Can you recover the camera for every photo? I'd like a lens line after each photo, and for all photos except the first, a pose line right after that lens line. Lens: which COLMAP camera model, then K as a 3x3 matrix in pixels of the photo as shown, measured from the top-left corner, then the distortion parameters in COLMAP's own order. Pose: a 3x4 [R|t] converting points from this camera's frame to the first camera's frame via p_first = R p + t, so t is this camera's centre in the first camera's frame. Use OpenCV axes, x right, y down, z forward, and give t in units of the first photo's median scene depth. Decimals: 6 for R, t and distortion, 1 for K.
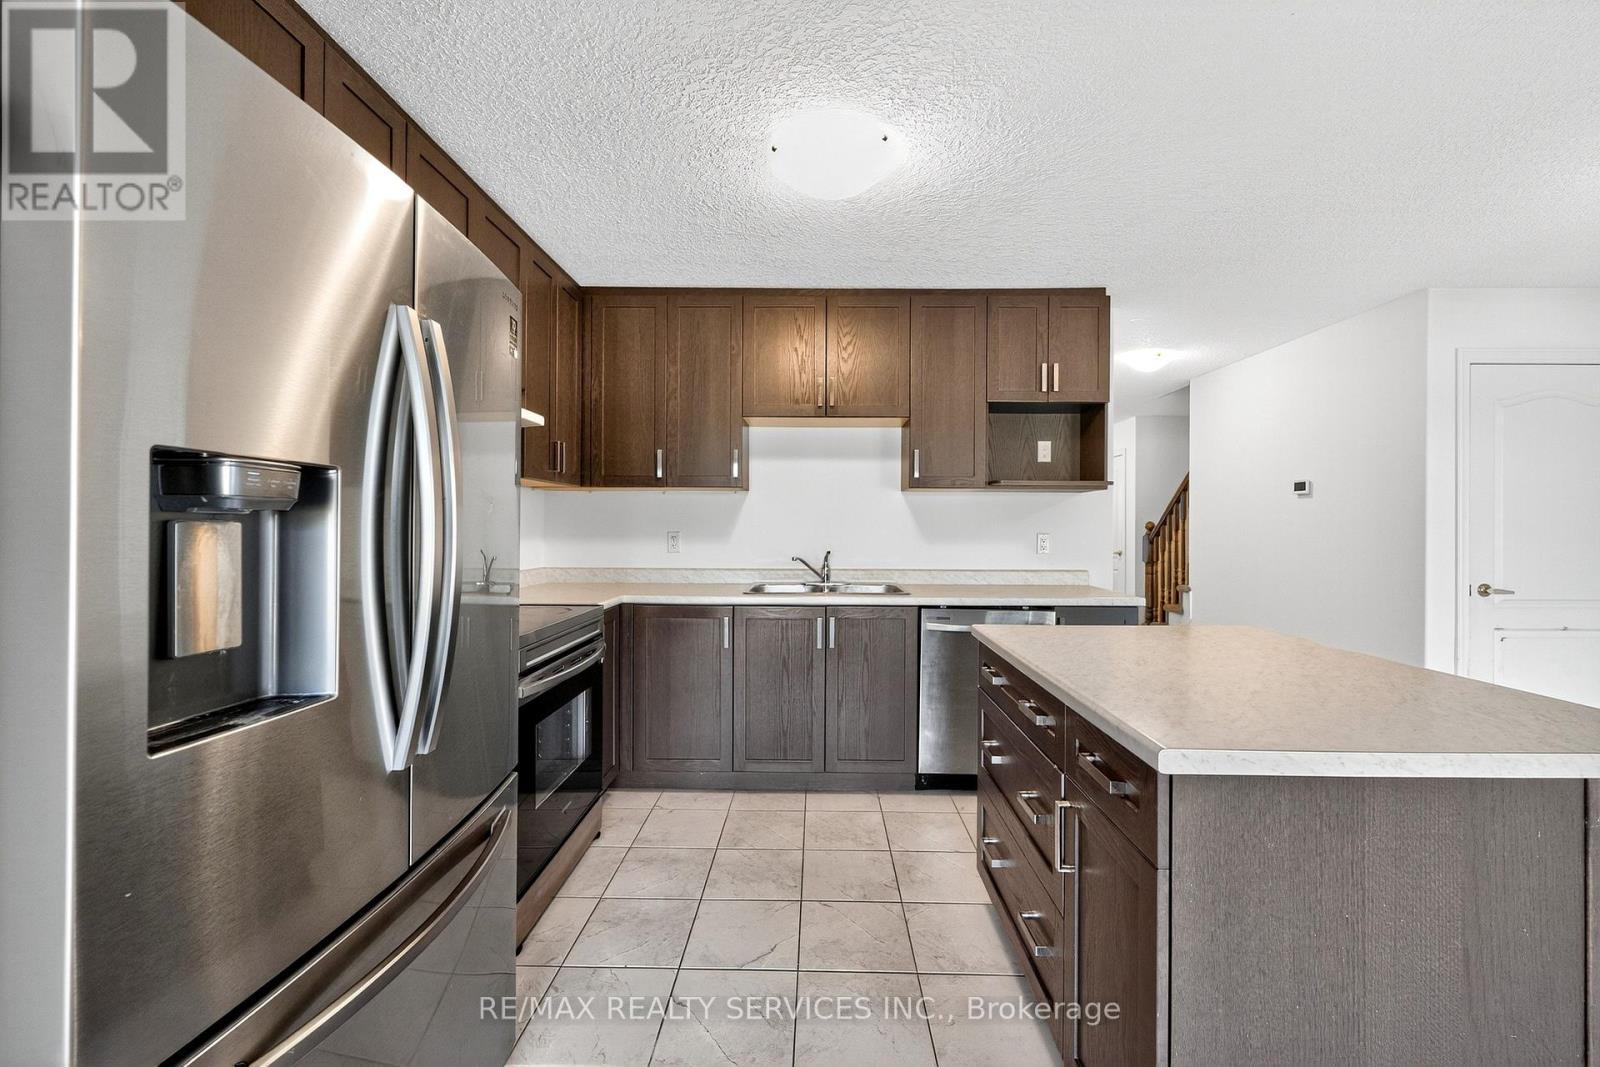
lens RADIAL K [[643.3, 0, 811.1], [0, 643.3, 519.0], [0, 0, 1]] dist [0.002784, 0.000077]
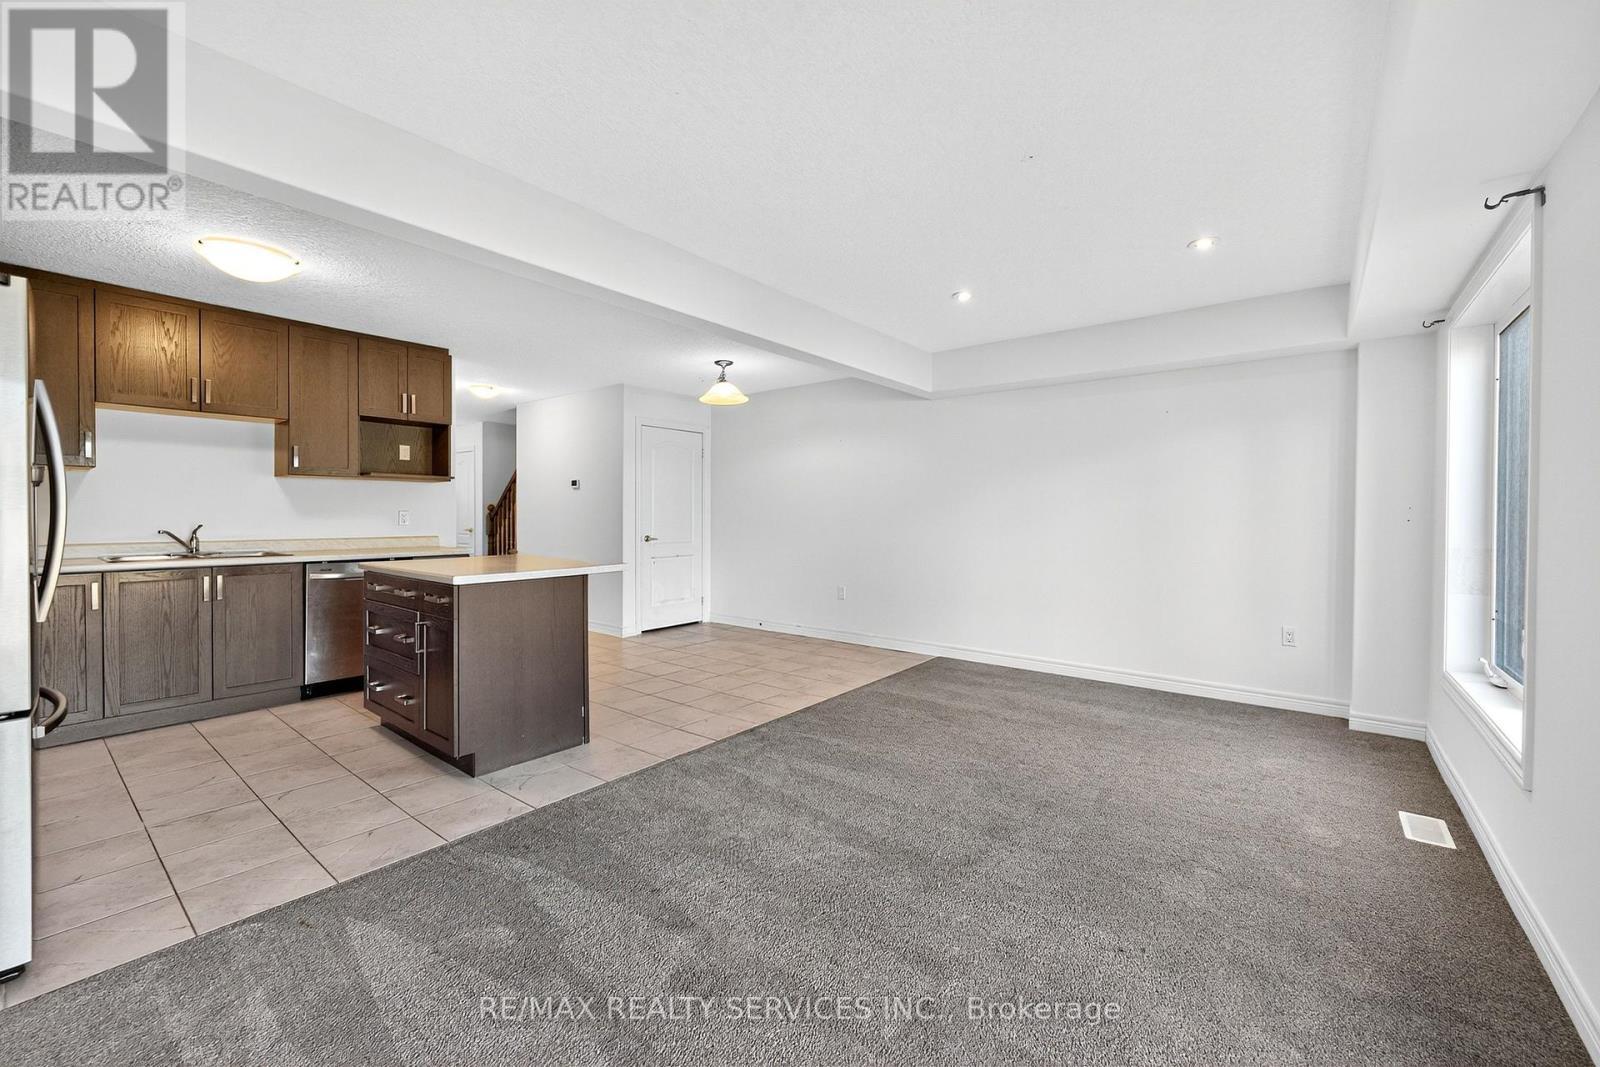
lens RADIAL K [[643.3, 0, 811.1], [0, 643.3, 519.0], [0, 0, 1]] dist [0.002784, 0.000077]
pose [[0.607186, -0.009316, 0.794505, -0.237157], [-0.007801, 0.999813, 0.017685, 0.009601], [-0.794522, -0.016936, 0.607000, -0.613530]]
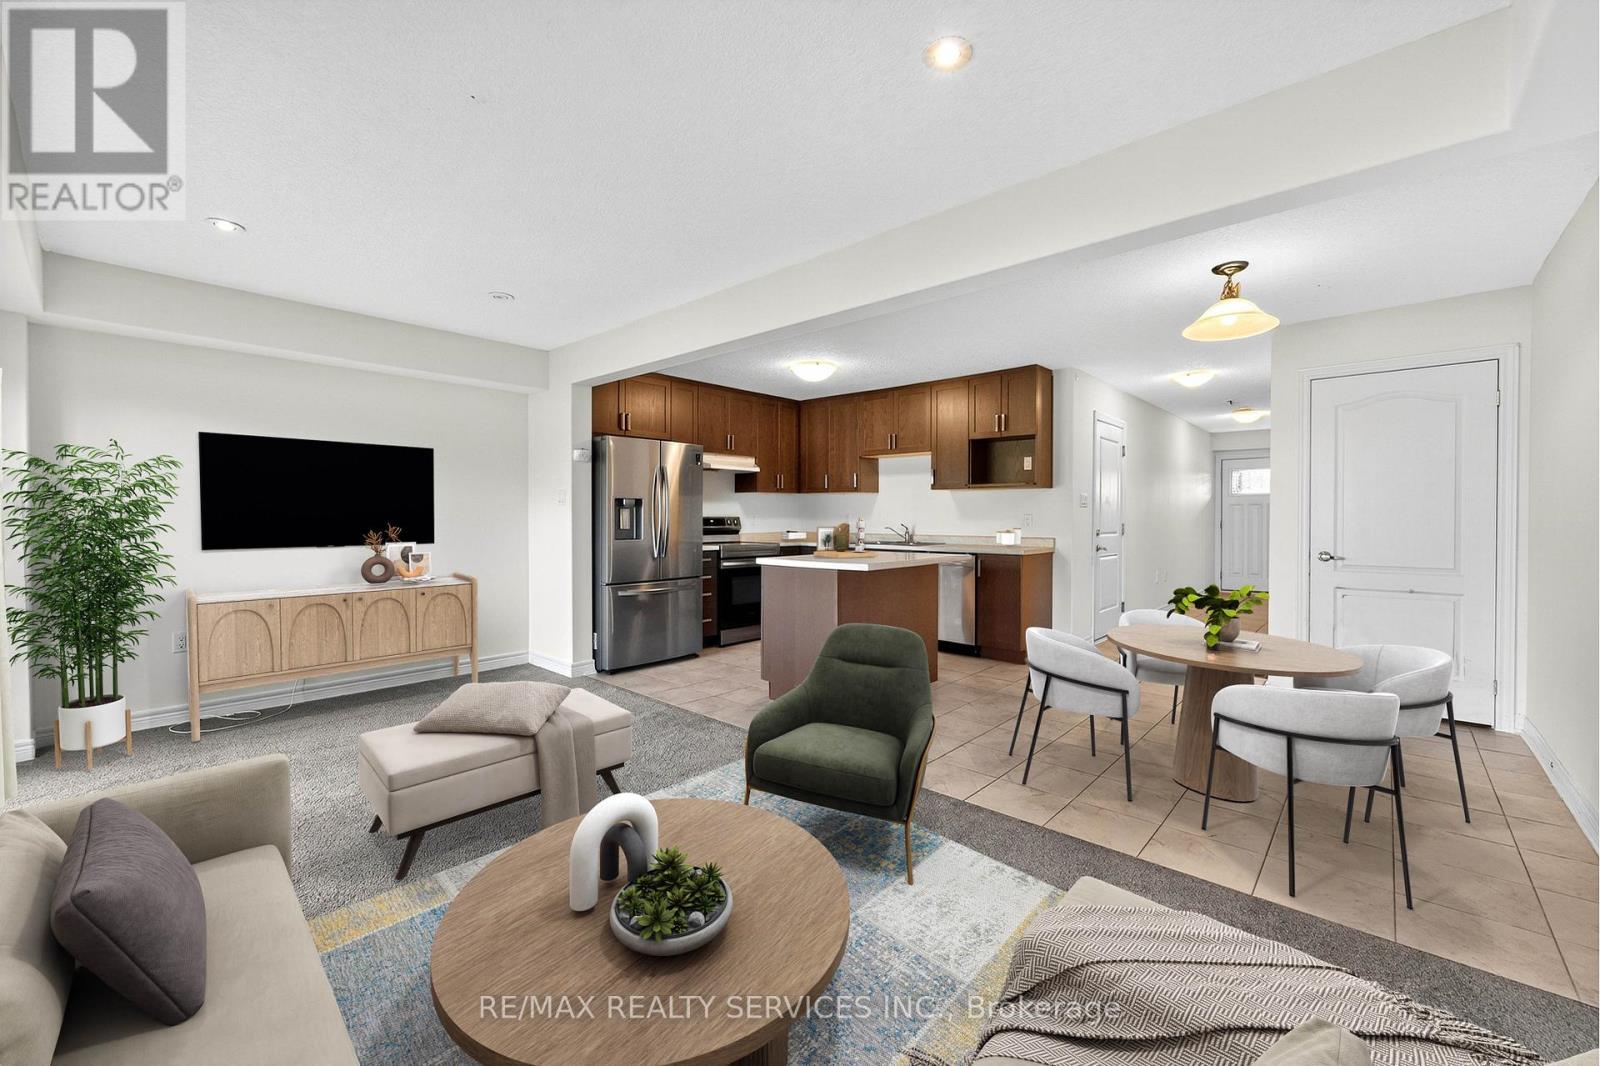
lens RADIAL K [[643.3, 0, 811.1], [0, 643.3, 518.5], [0, 0, 1]] dist [0.002784, 0.000077]
pose [[0.756013, -0.001240, -0.654556, 1.087422], [0.009344, 0.999917, 0.008898, 0.014038], [0.654490, -0.012843, 0.755961, -0.610293]]
